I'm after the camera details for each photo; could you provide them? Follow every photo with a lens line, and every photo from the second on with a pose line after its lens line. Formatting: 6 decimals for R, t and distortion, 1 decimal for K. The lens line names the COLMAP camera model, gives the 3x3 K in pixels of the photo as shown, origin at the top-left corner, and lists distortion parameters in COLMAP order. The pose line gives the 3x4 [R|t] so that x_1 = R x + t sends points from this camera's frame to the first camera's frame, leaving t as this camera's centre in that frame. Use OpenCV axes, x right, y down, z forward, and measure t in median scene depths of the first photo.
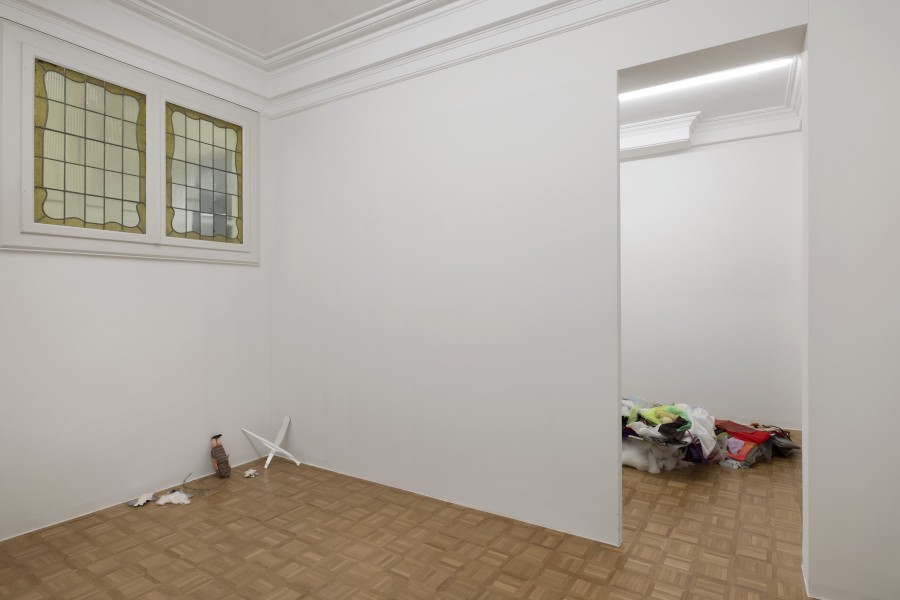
lens RADIAL K [[497.3, 0, 451.2], [0, 497.3, 302.4], [0, 0, 1]] dist [-0.005174, -0.001042]
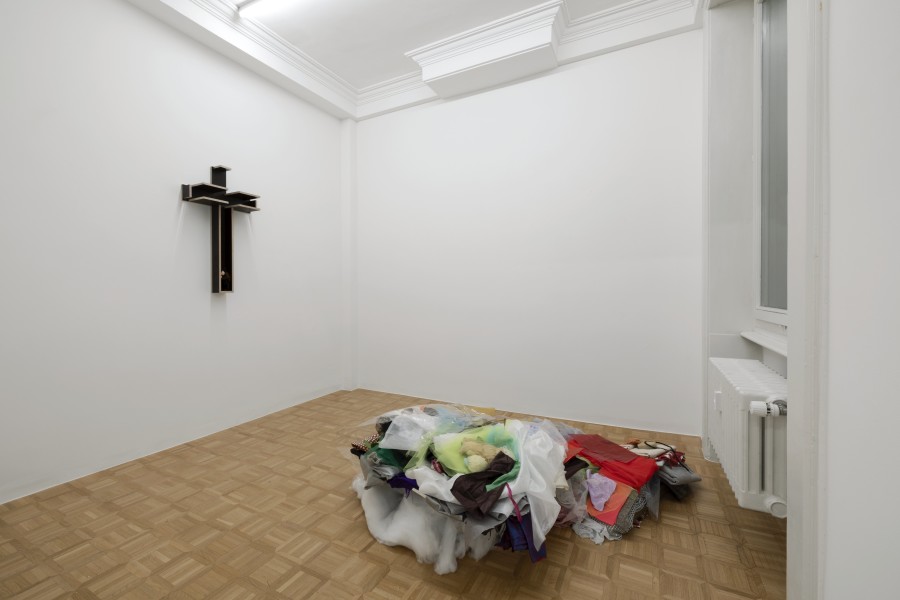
lens RADIAL K [[374.8, 0, 448.7], [0, 374.8, 293.4], [0, 0, 1]] dist [0.003369, 0.000081]
pose [[0.996574, -0.002946, 0.082657, 0.367447], [0.001922, 0.999921, 0.012461, 0.047977], [-0.082687, -0.012260, 0.996500, 0.591488]]
